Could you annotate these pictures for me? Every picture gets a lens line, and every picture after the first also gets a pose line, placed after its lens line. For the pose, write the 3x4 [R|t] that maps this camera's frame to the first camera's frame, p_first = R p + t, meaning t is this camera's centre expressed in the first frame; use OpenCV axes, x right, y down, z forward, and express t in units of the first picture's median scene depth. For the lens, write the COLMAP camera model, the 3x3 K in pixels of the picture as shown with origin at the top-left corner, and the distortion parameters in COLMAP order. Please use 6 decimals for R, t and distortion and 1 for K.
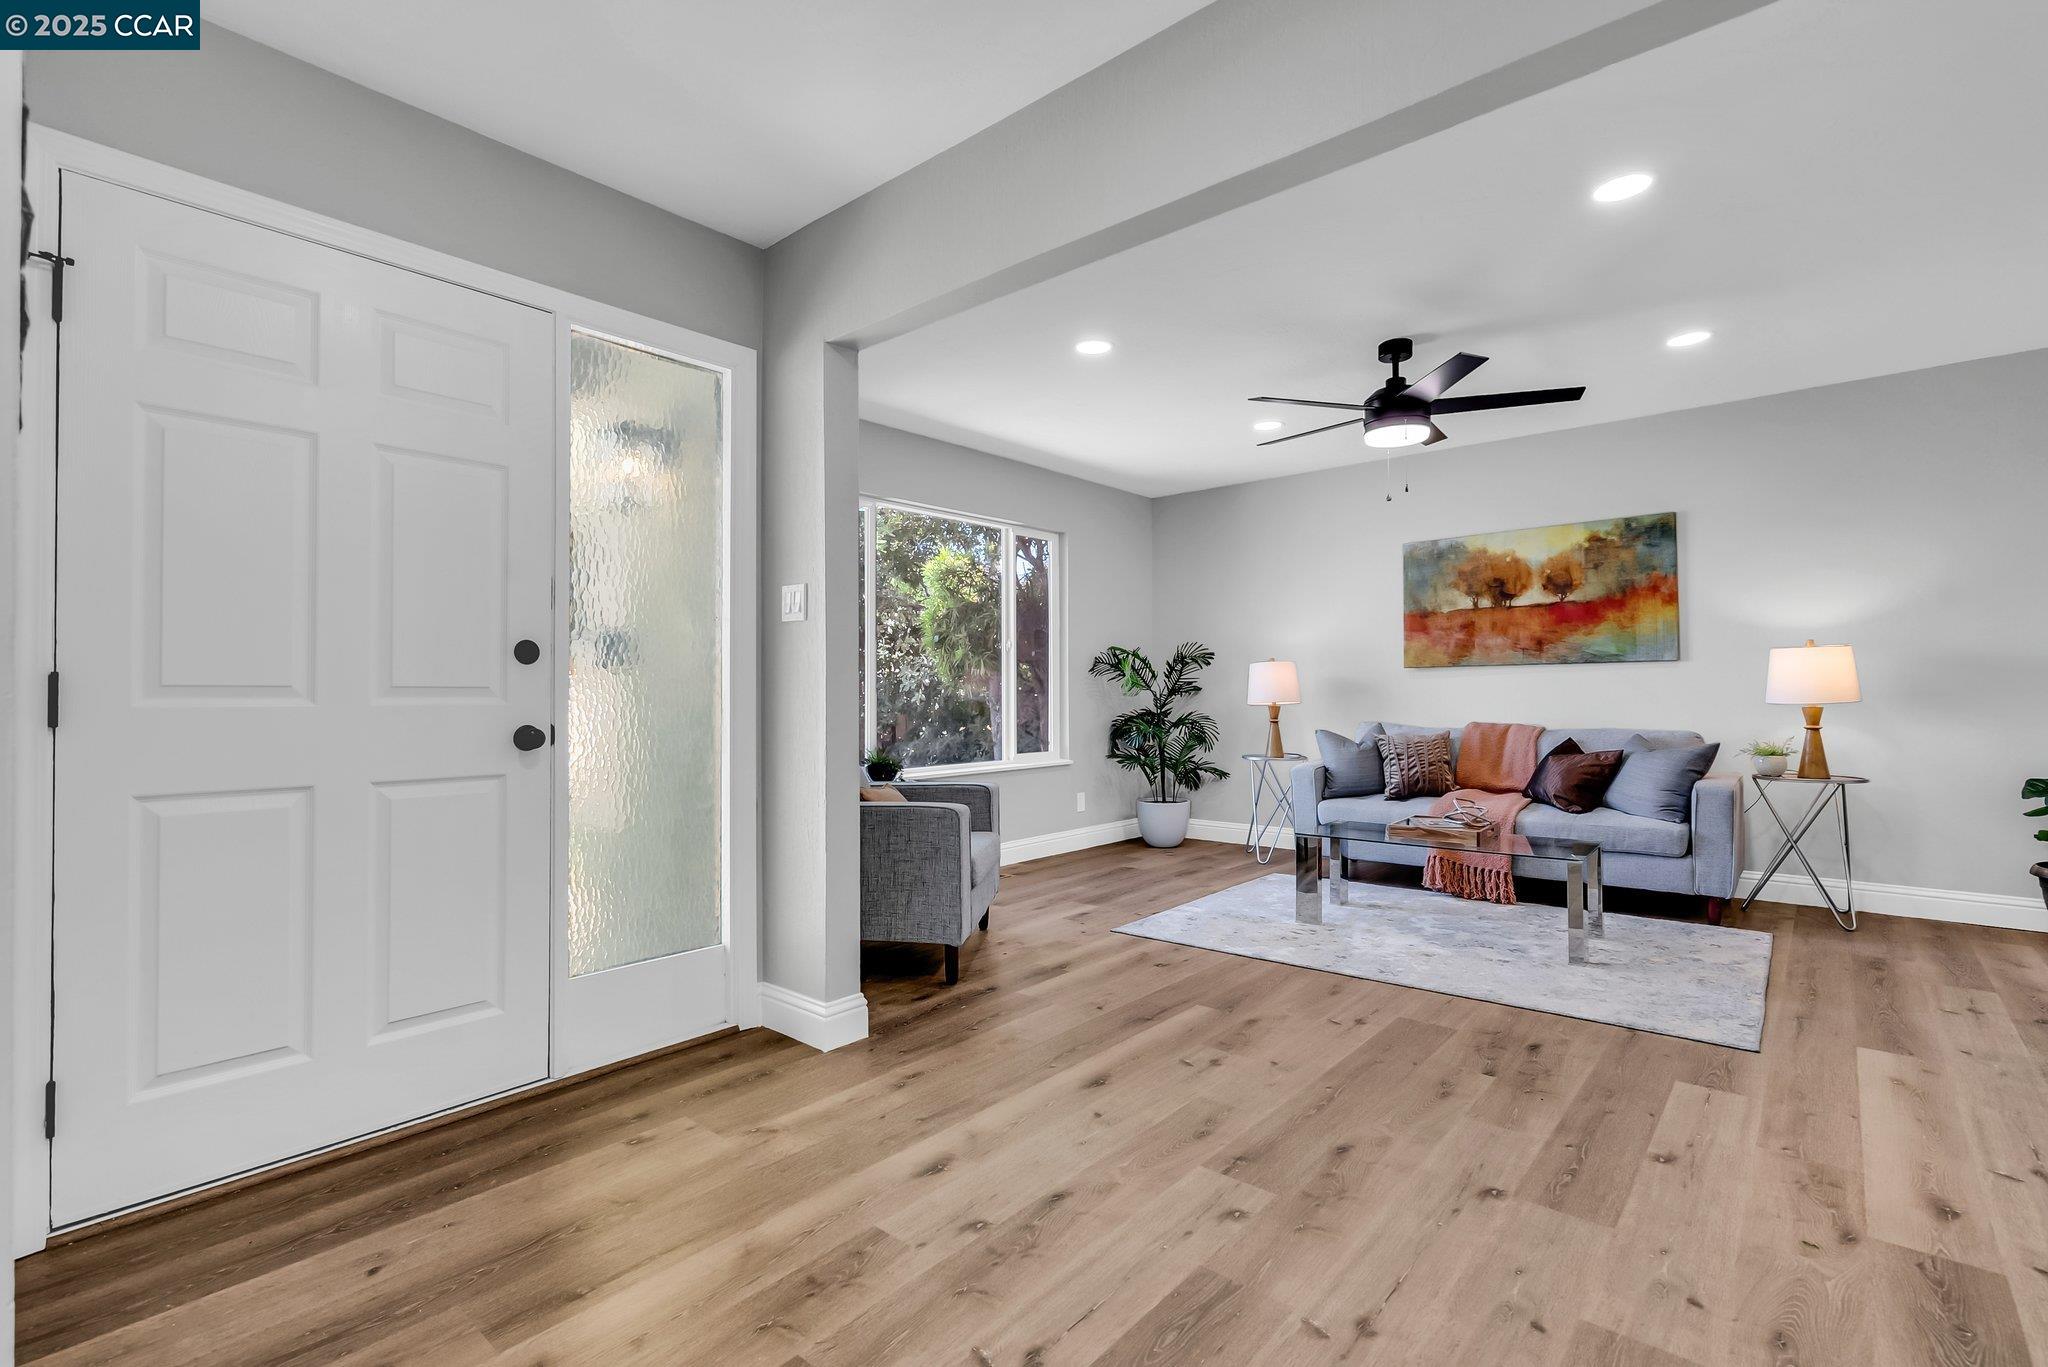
lens RADIAL K [[938.4, 0, 1029.0], [0, 938.4, 675.8], [0, 0, 1]] dist [-0.005549, 0.001845]
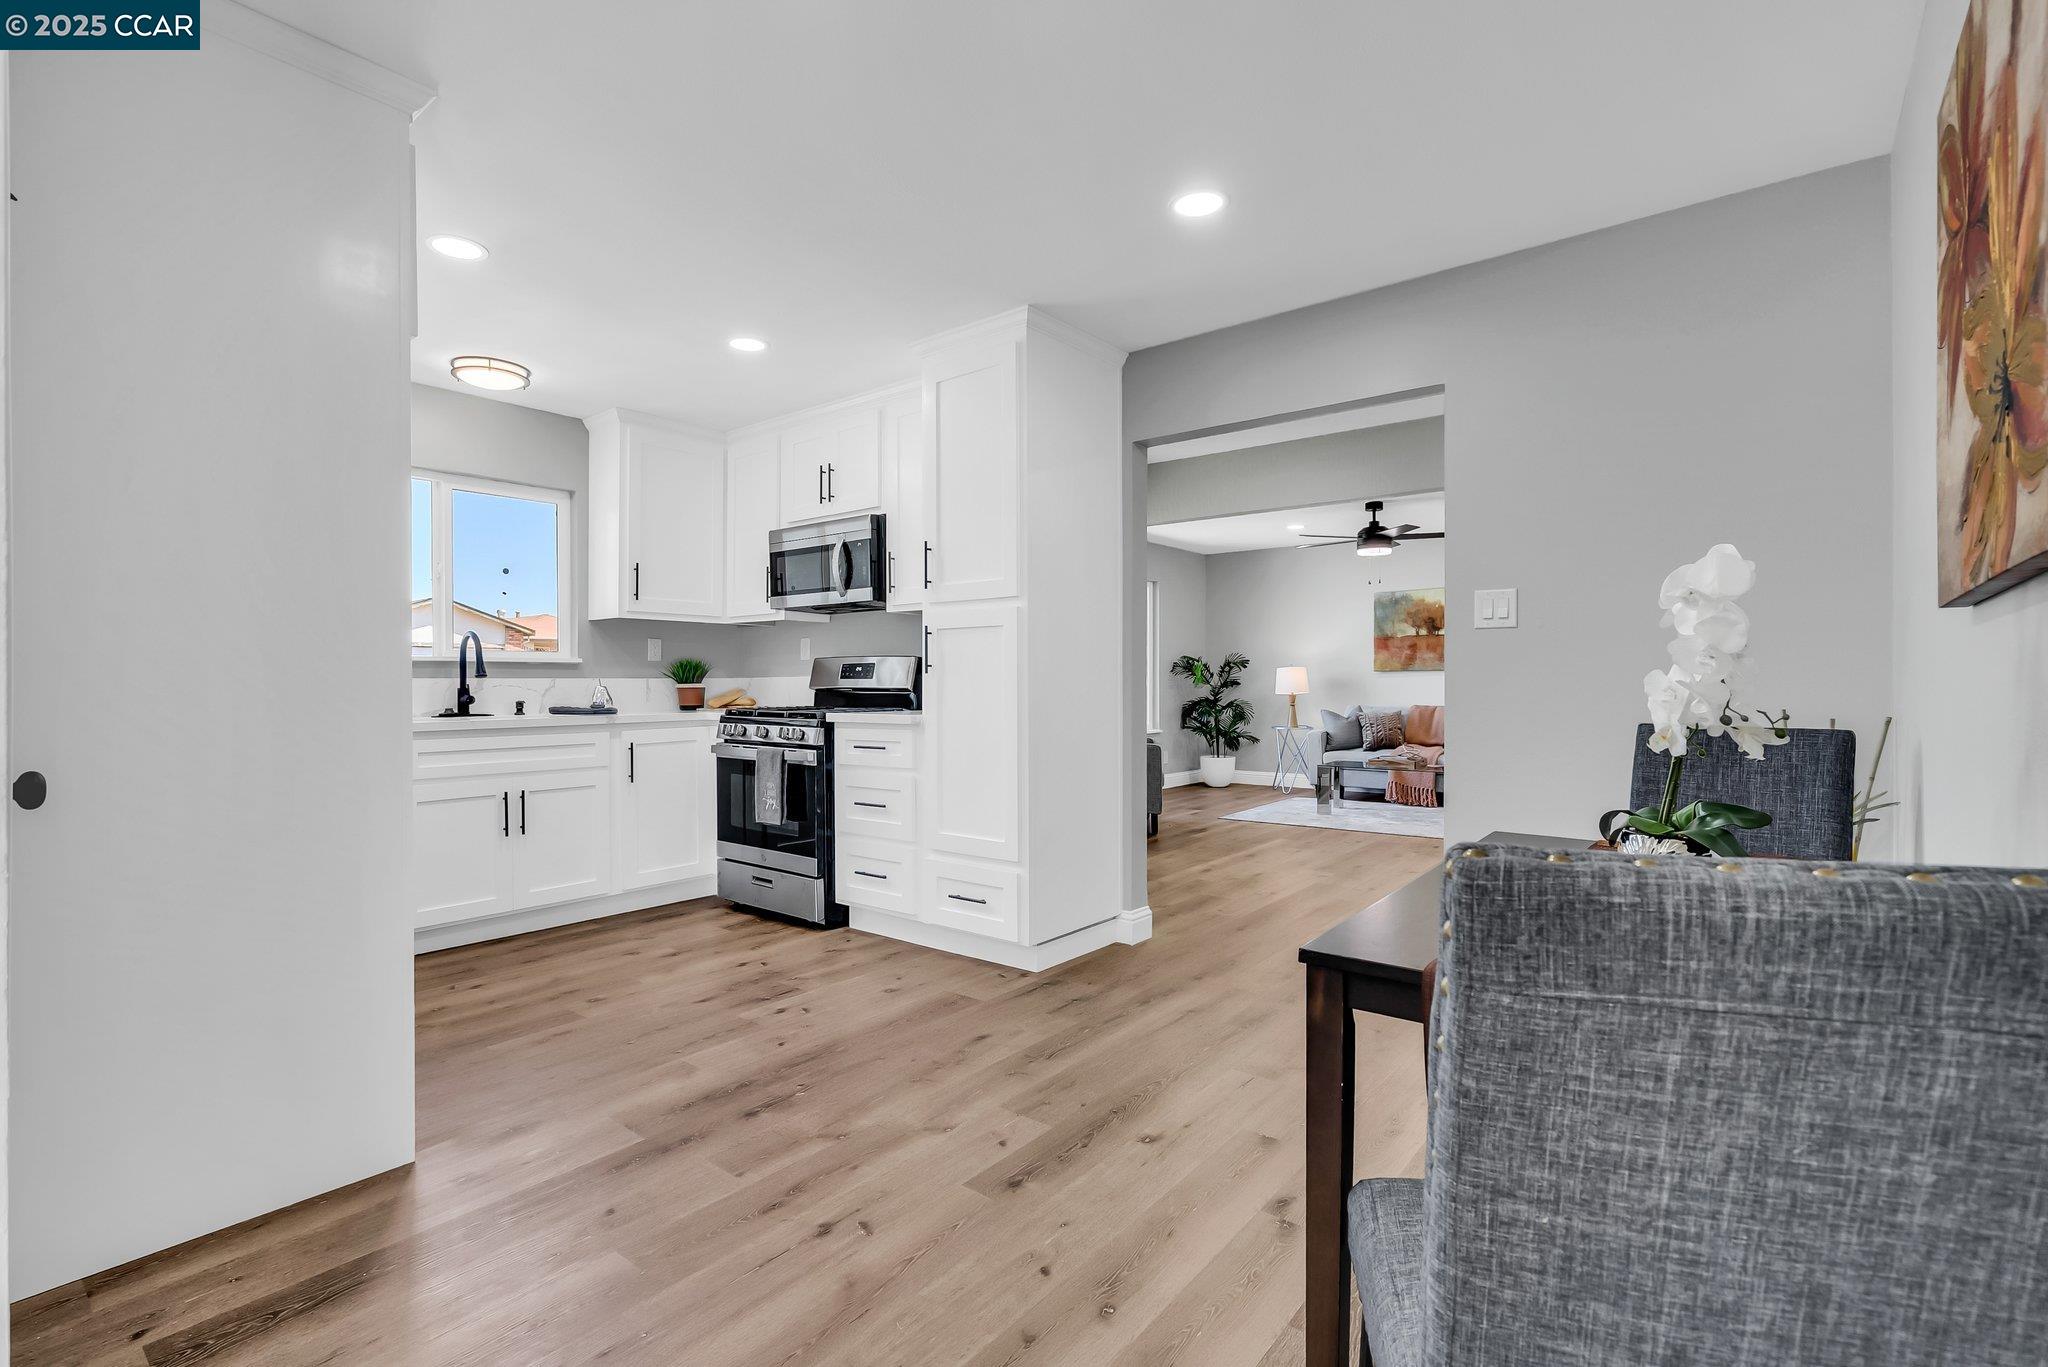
lens RADIAL K [[938.4, 0, 1019.9], [0, 938.4, 681.8], [0, 0, 1]] dist [-0.005549, 0.001845]
pose [[0.999480, 0.001042, 0.032238, -0.332952], [-0.001608, 0.999845, 0.017544, -0.023224], [-0.032214, -0.017587, 0.999326, -0.757322]]
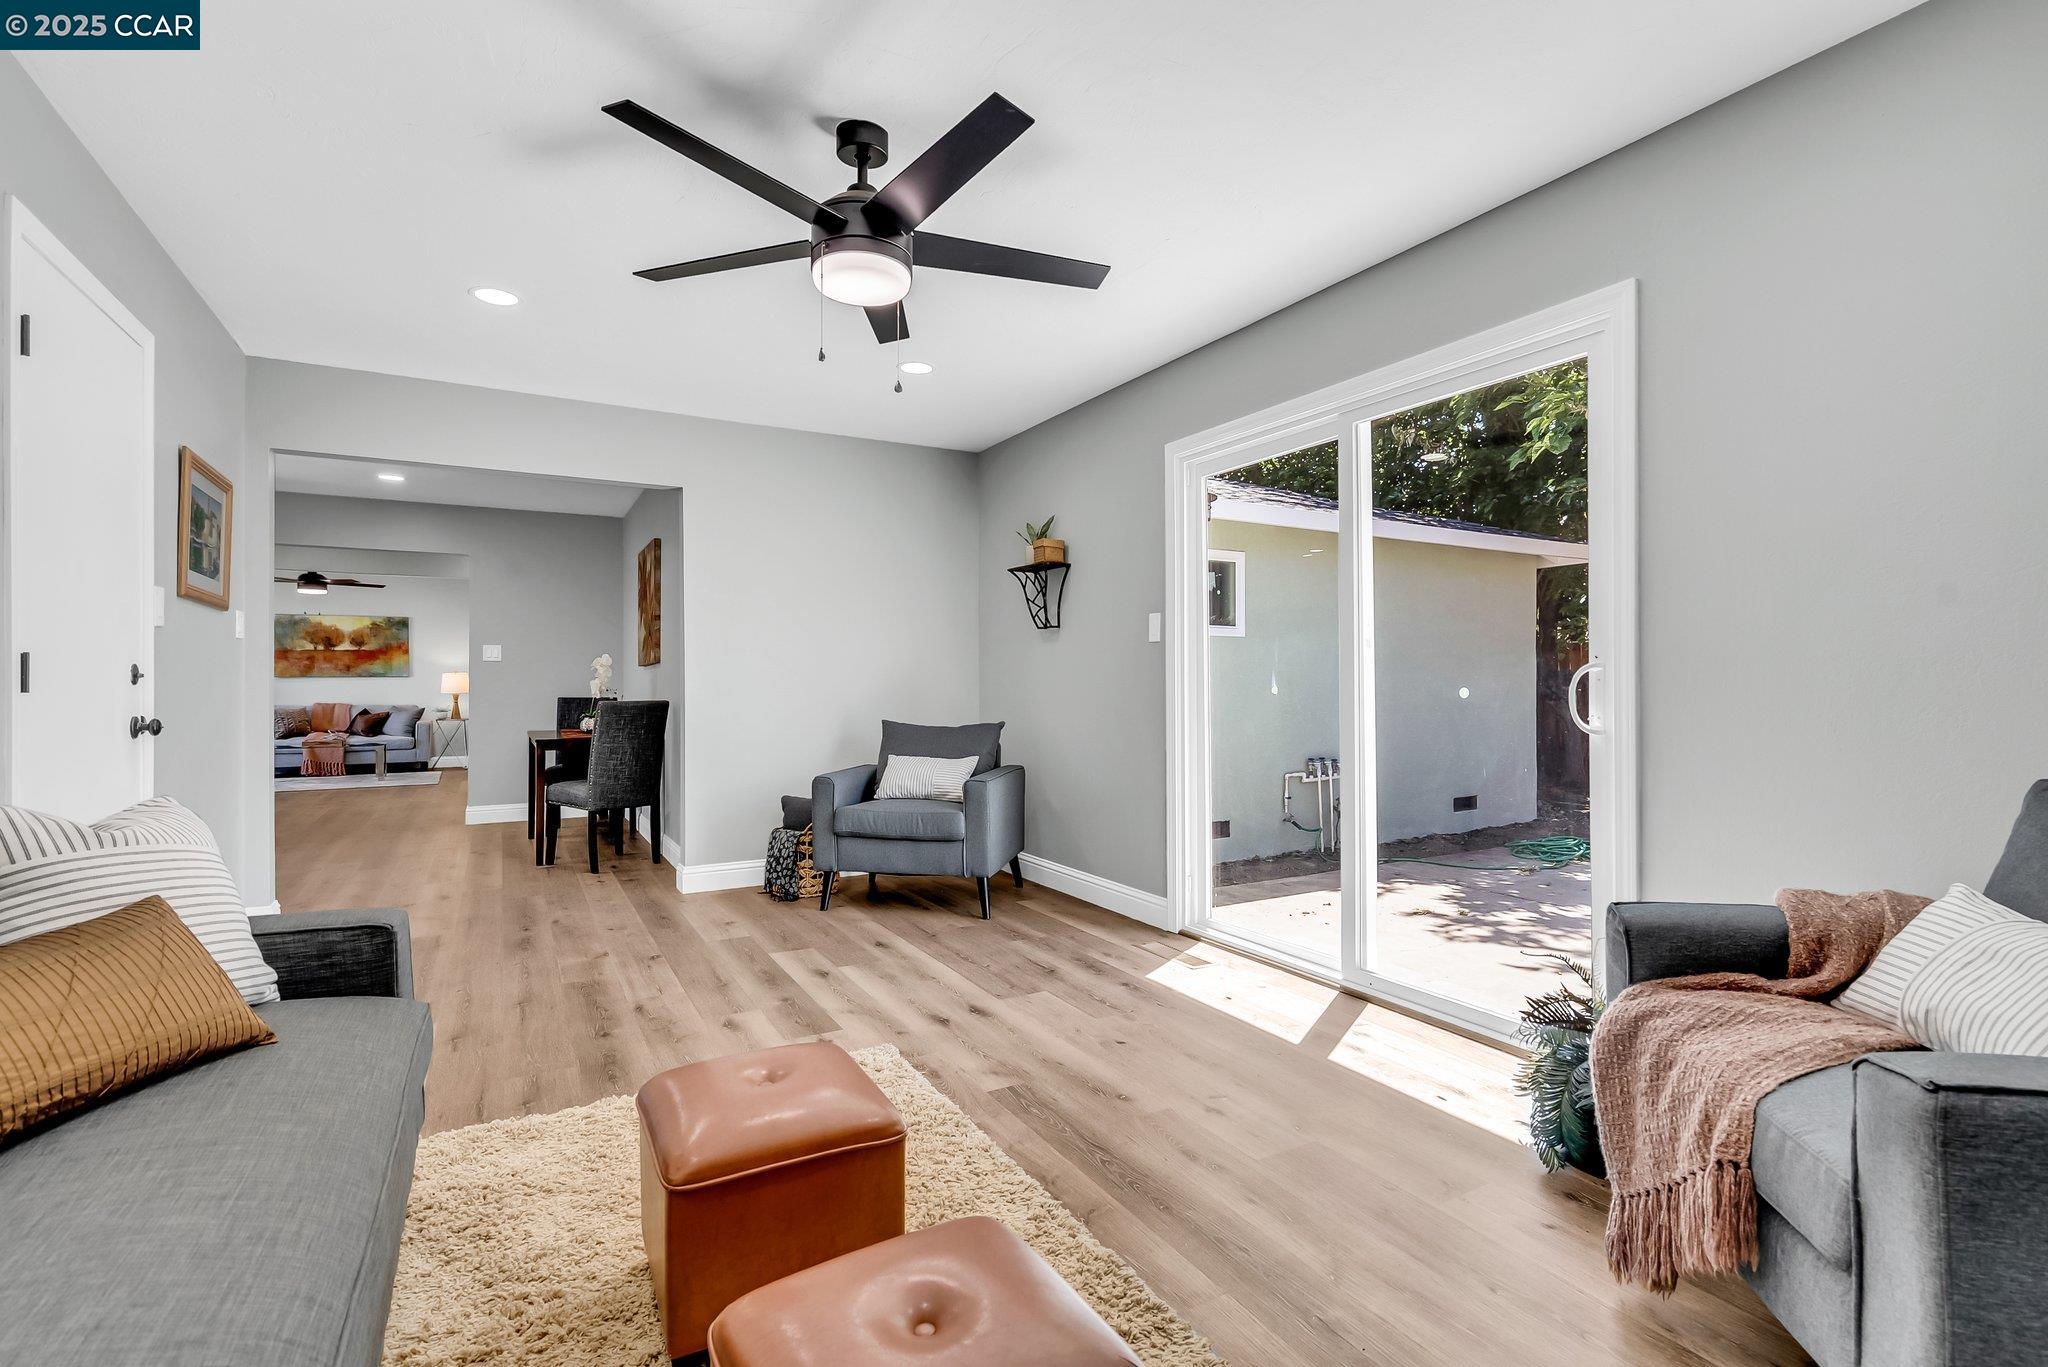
lens RADIAL K [[938.4, 0, 1024.2], [0, 938.4, 685.7], [0, 0, 1]] dist [-0.005549, 0.001845]
pose [[0.340236, 0.002137, 0.940338, -1.214571], [-0.015556, 0.999873, 0.003356, -0.028343], [-0.940212, -0.015770, 0.340226, -1.544418]]
